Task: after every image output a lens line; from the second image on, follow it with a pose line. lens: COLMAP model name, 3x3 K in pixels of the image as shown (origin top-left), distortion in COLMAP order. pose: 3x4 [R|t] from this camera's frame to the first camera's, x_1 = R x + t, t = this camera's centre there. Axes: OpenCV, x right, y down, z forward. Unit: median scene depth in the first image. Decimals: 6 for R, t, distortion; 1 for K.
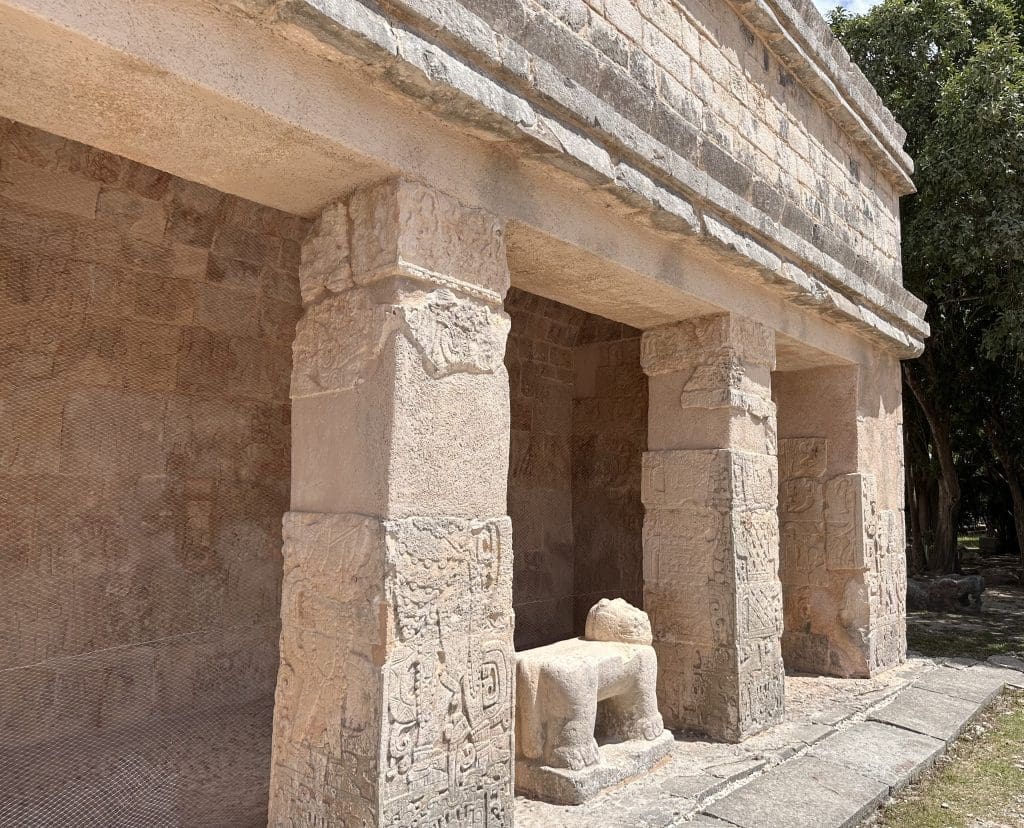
lens RADIAL K [[835.8, 0, 512.1], [0, 835.8, 413.5], [0, 0, 1]] dist [0.000289, -0.004679]
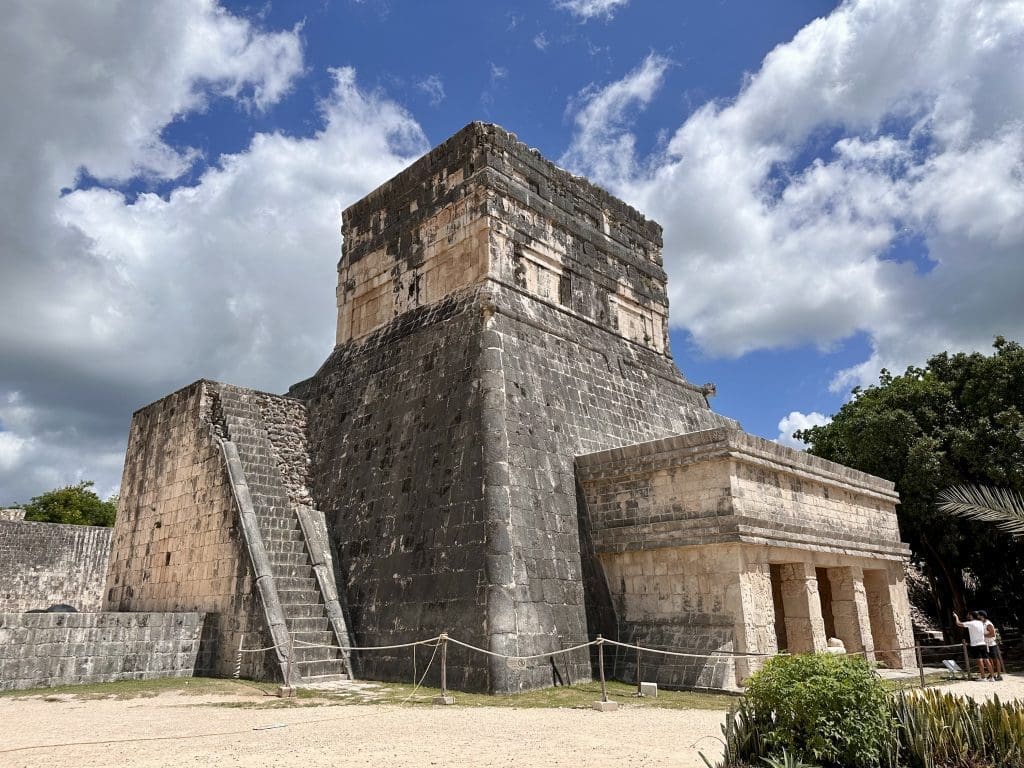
lens RADIAL K [[726.0, 0, 511.1], [0, 726.0, 384.3], [0, 0, 1]] dist [0.000410, -0.000329]
pose [[0.993599, -0.053867, -0.099295, -1.017499], [0.032431, 0.978005, -0.206044, -0.318776], [0.108210, 0.201504, 0.973492, -2.895759]]
